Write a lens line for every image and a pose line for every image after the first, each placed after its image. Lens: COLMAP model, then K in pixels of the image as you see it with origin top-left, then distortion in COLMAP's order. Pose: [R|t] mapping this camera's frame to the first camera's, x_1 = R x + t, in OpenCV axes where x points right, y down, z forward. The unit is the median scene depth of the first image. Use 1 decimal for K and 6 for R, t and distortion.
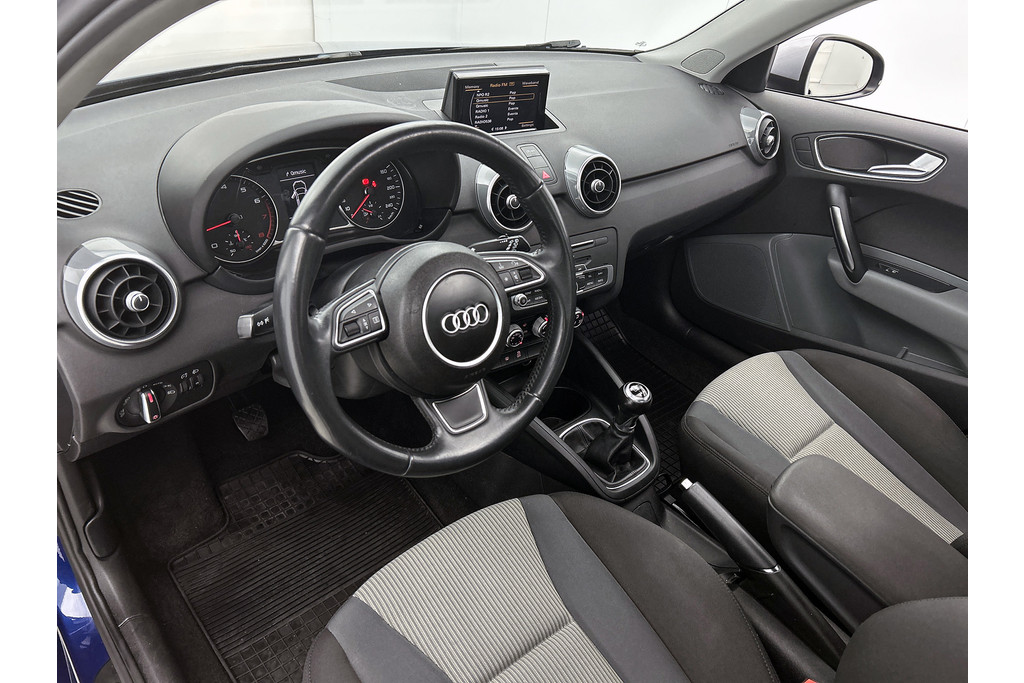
lens RADIAL K [[690.6, 0, 512.0], [0, 690.6, 341.5], [0, 0, 1]] dist [0.025380, -0.003243]
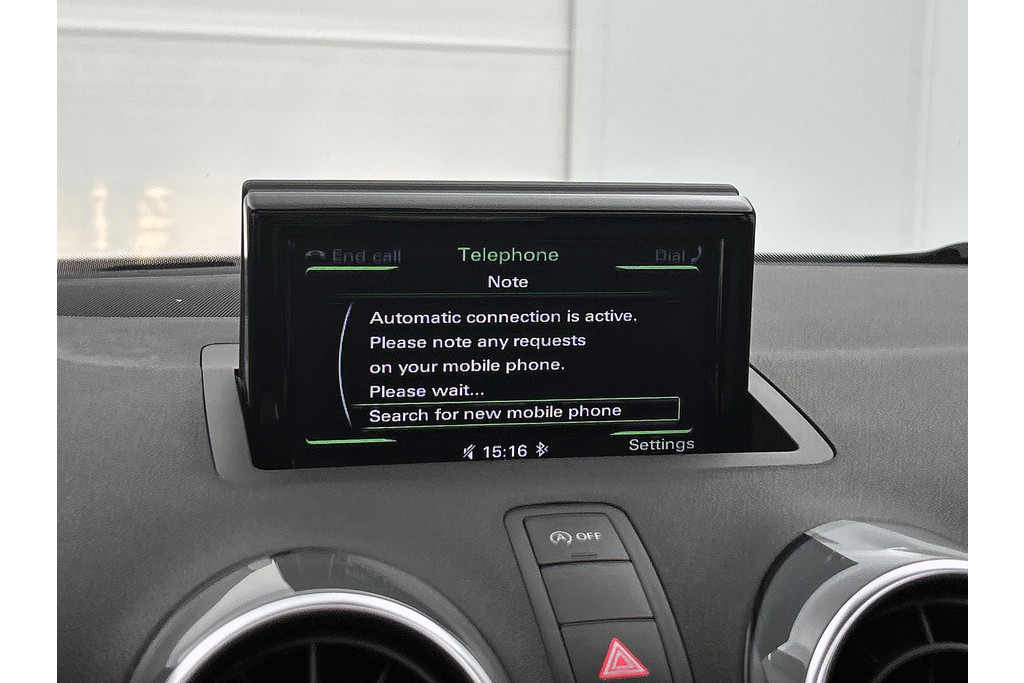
lens RADIAL K [[1584.8, 0, 512.0], [0, 1584.8, 341.5], [0, 0, 1]] dist [0.019827, 0.123338]
pose [[0.937928, -0.036694, -0.344885, 0.156075], [-0.127361, 0.888478, -0.440893, -0.124509], [0.322600, 0.457451, 0.828654, 0.590057]]
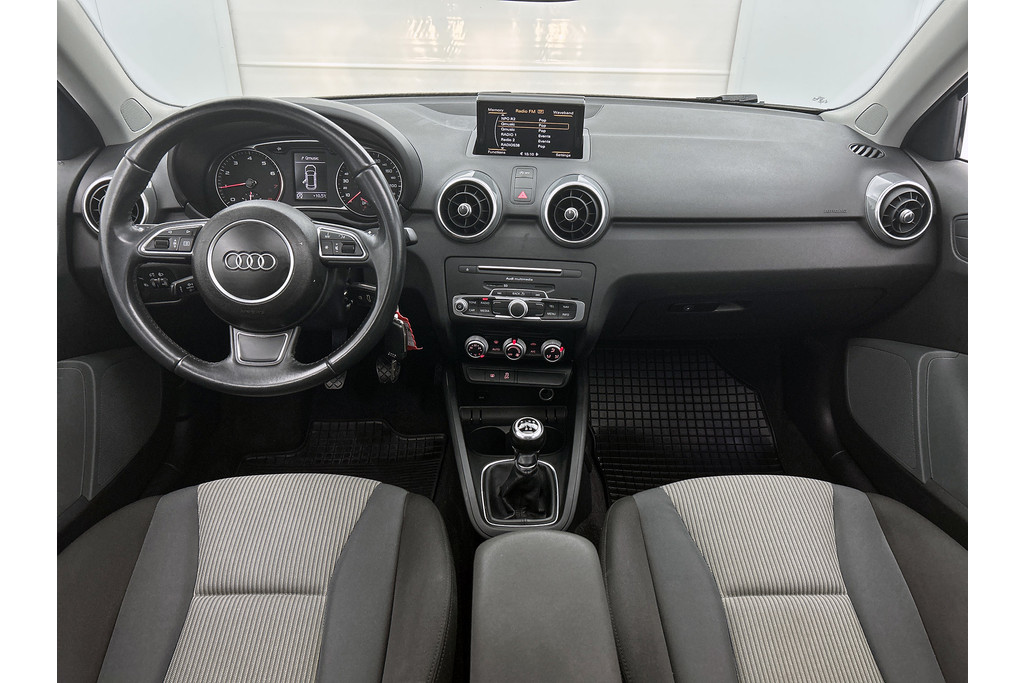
lens RADIAL K [[690.6, 0, 512.0], [0, 690.6, 341.5], [0, 0, 1]] dist [0.025380, -0.003243]
pose [[0.771396, 0.236197, -0.590897, 0.651053], [-0.307802, 0.951205, -0.021604, -0.010627], [0.556961, 0.198545, 0.806458, 0.210292]]
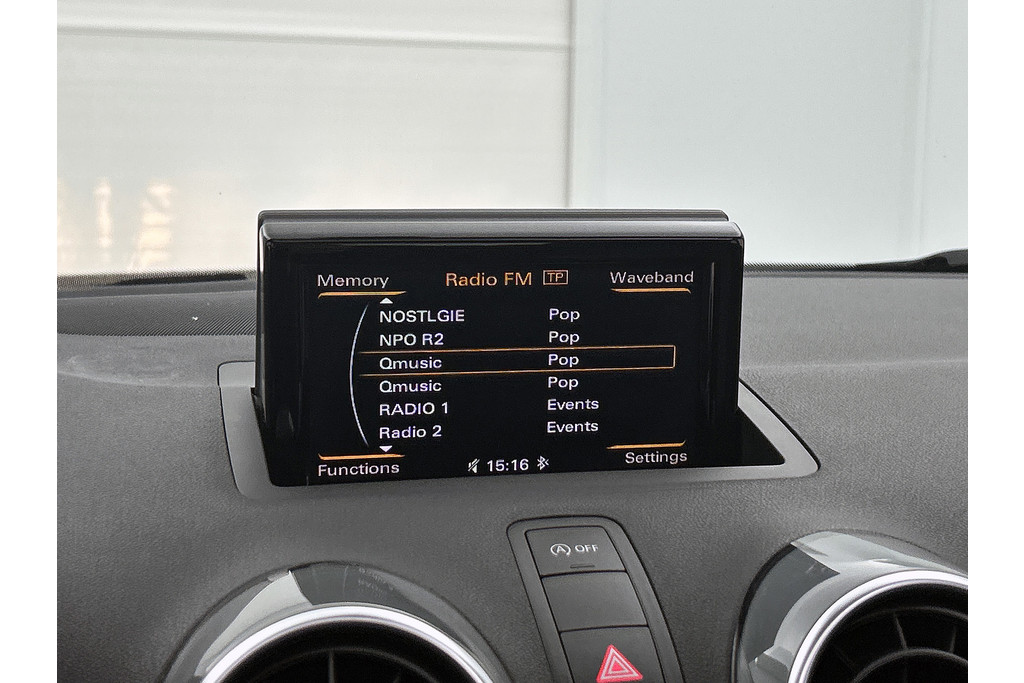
lens RADIAL K [[1584.8, 0, 512.0], [0, 1584.8, 341.5], [0, 0, 1]] dist [0.019827, 0.123338]
pose [[0.937363, -0.039307, -0.346129, 0.166049], [-0.123411, 0.891700, -0.435477, -0.120738], [0.325761, 0.450916, 0.830996, 0.562602]]
